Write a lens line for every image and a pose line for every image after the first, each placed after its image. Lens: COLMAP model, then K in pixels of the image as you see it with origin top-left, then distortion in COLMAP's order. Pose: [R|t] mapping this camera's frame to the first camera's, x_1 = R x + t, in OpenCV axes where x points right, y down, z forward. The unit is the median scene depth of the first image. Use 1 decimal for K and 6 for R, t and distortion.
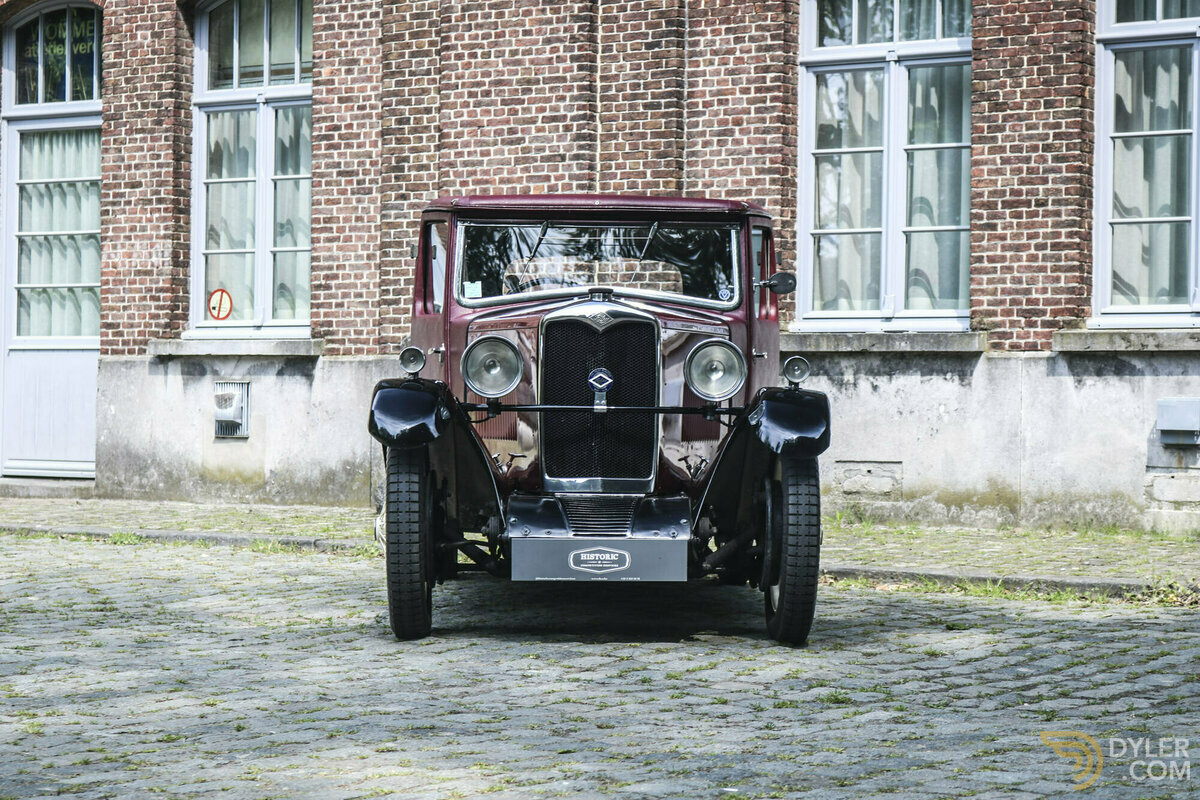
lens RADIAL K [[2792.1, 0, 602.1], [0, 2792.1, 399.0], [0, 0, 1]] dist [0.034184, 0.000000]
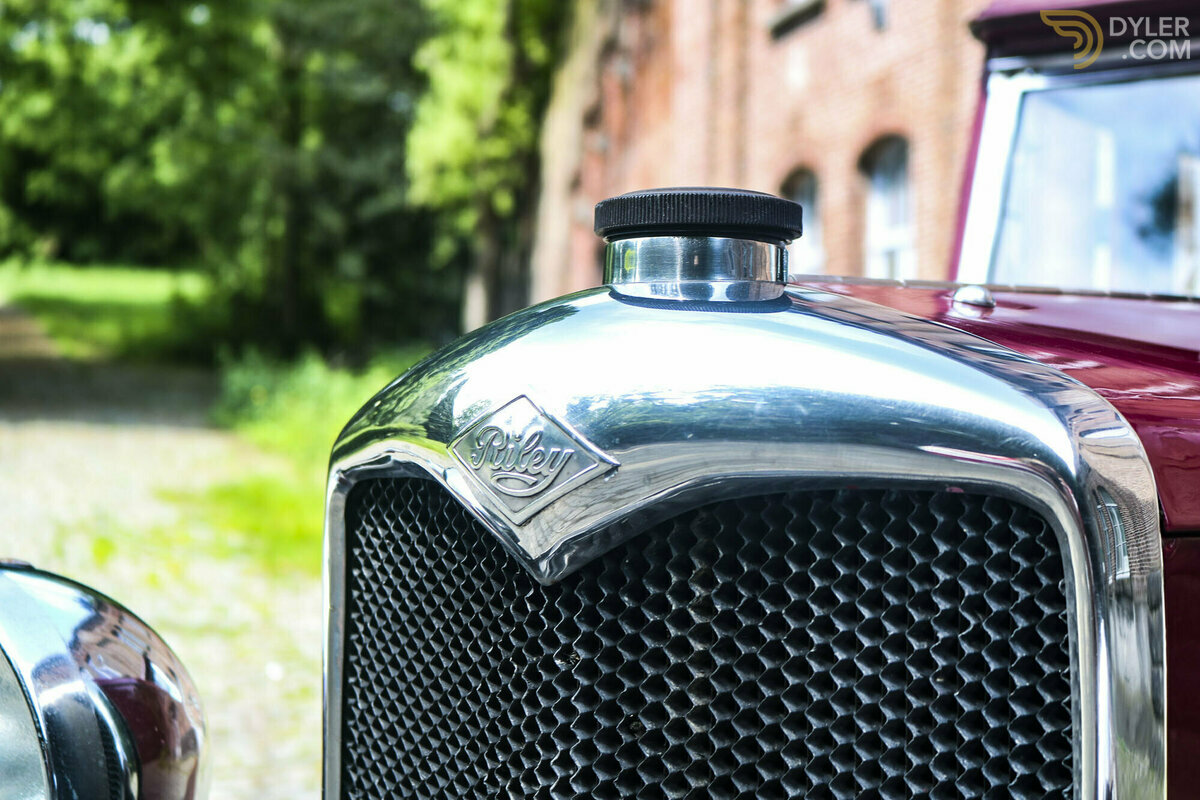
lens RADIAL K [[2016.1, 0, 597.8], [0, 2016.1, 401.1], [0, 0, 1]] dist [-0.049018, 0.000000]
pose [[0.753466, -0.015069, -0.657314, 0.039619], [-0.009699, 0.999374, -0.034029, -0.019627], [0.657416, 0.032015, 0.752848, 0.661854]]
